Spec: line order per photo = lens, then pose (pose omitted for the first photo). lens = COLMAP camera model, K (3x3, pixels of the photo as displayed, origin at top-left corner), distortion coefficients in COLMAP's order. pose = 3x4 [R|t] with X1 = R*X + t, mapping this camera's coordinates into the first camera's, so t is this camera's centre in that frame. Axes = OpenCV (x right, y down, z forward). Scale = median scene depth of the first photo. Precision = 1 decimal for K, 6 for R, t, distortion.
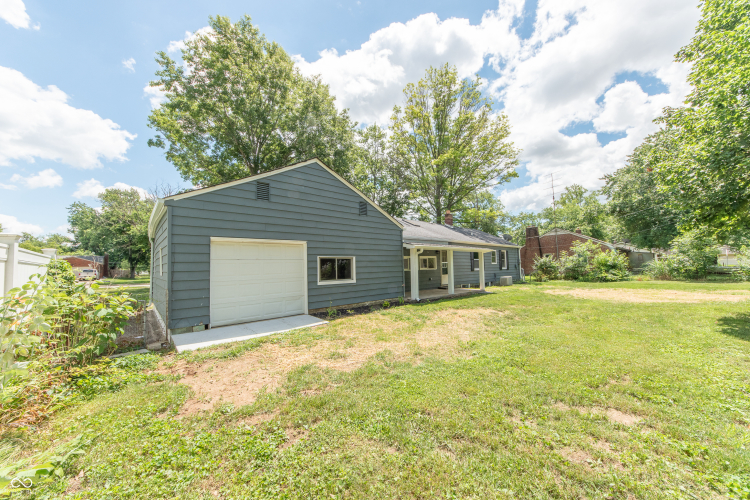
lens RADIAL K [[269.4, 0, 370.2], [0, 269.4, 246.7], [0, 0, 1]] dist [-0.005046, 0.003223]
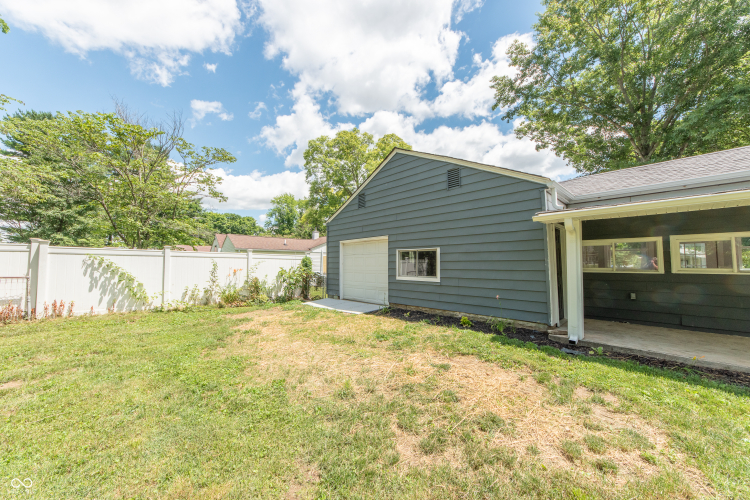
lens RADIAL K [[269.4, 0, 374.3], [0, 269.4, 244.7], [0, 0, 1]] dist [-0.005046, 0.003223]
pose [[0.054350, -0.053676, -0.997078, 0.690748], [0.067872, 0.996443, -0.049942, 0.054525], [0.996213, -0.064960, 0.057800, 0.782700]]
